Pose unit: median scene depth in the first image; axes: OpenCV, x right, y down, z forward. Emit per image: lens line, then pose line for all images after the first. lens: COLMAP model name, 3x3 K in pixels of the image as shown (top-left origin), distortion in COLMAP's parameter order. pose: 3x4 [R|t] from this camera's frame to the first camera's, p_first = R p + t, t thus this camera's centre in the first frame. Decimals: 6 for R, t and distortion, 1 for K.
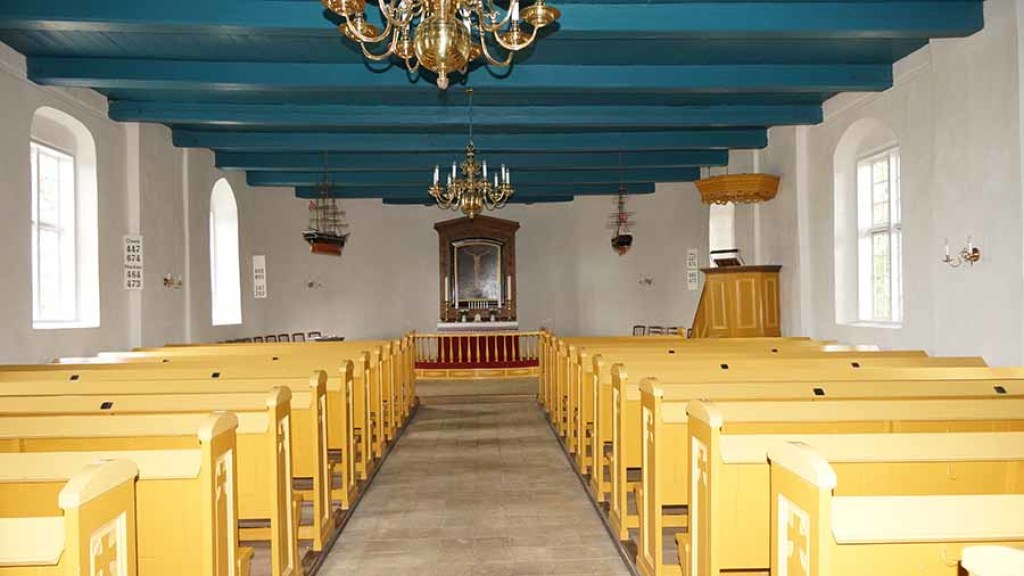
lens RADIAL K [[678.9, 0, 516.8], [0, 678.9, 287.3], [0, 0, 1]] dist [-0.005660, -0.000530]
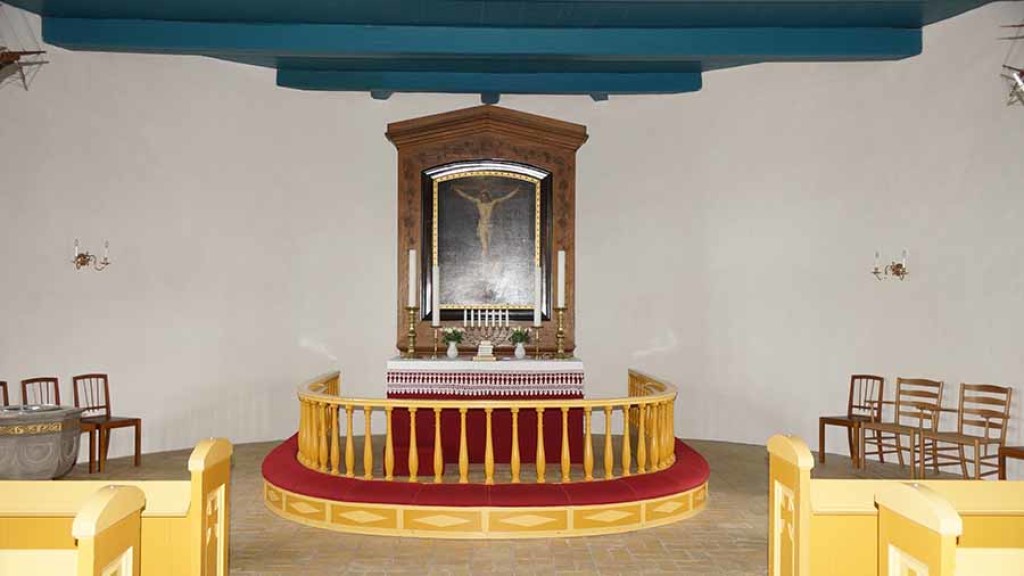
lens RADIAL K [[875.4, 0, 502.5], [0, 875.4, 318.3], [0, 0, 1]] dist [0.002182, 0.000721]
pose [[0.999439, 0.022281, -0.025016, -0.033834], [-0.021579, 0.999376, 0.027963, 0.011017], [0.025624, -0.027407, 0.999296, 0.462460]]
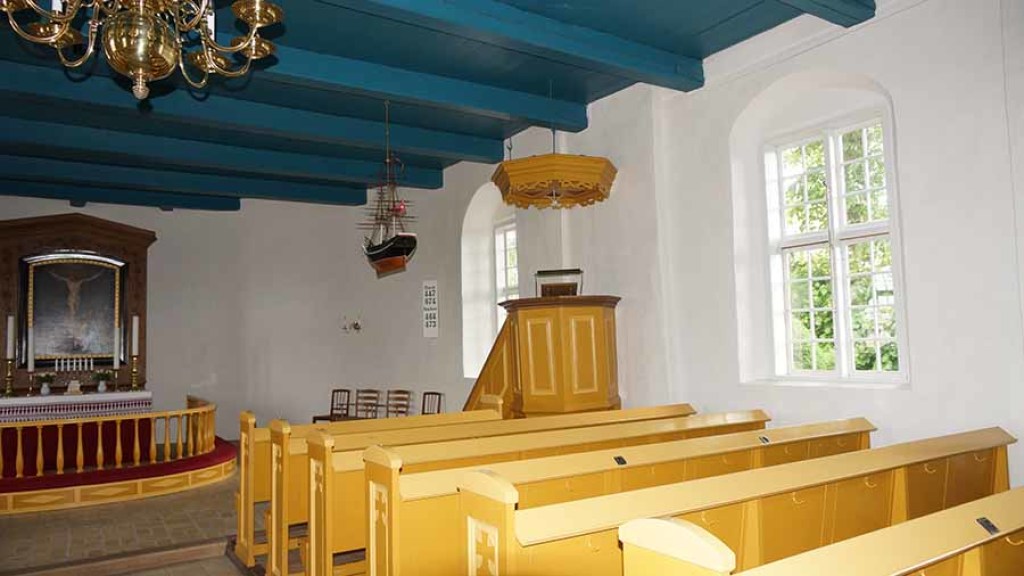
lens RADIAL K [[678.9, 0, 505.7], [0, 678.9, 300.0], [0, 0, 1]] dist [-0.005660, -0.000530]
pose [[0.859755, 0.029083, 0.509879, -0.037067], [0.003021, 0.998070, -0.062022, 0.007848], [-0.510698, 0.054864, 0.858008, 0.305400]]
